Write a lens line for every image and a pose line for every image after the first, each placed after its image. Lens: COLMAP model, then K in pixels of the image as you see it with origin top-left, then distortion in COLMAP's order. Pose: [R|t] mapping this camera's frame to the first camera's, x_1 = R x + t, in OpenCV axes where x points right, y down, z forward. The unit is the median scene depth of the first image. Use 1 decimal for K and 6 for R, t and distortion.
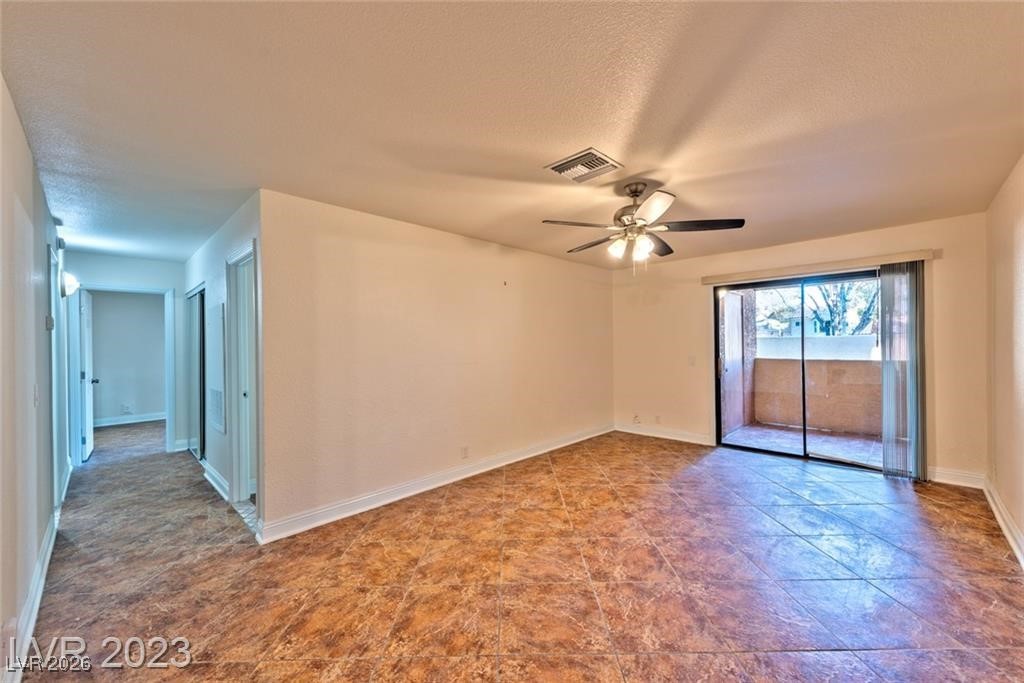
lens RADIAL K [[401.6, 0, 512.0], [0, 401.6, 341.8], [0, 0, 1]] dist [0.000715, -0.000322]
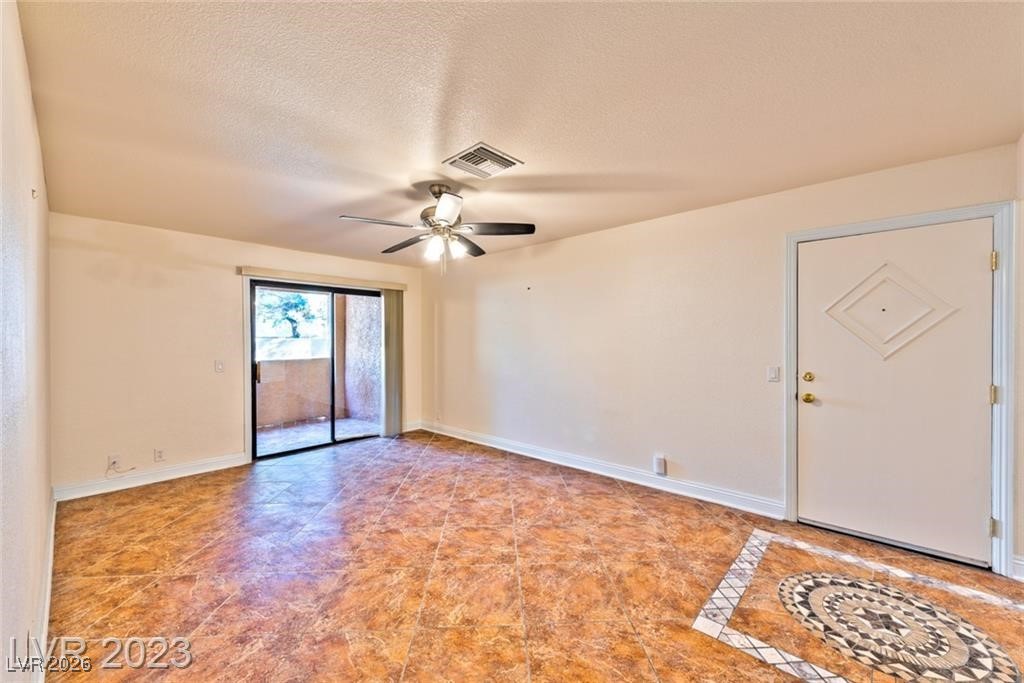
lens RADIAL K [[401.6, 0, 512.0], [0, 401.6, 341.1], [0, 0, 1]] dist [0.000715, -0.000322]
pose [[-0.041577, 0.006472, 0.999114, -0.670501], [0.005098, 0.999967, -0.006266, 0.007724], [-0.999122, 0.004833, -0.041609, 0.808085]]
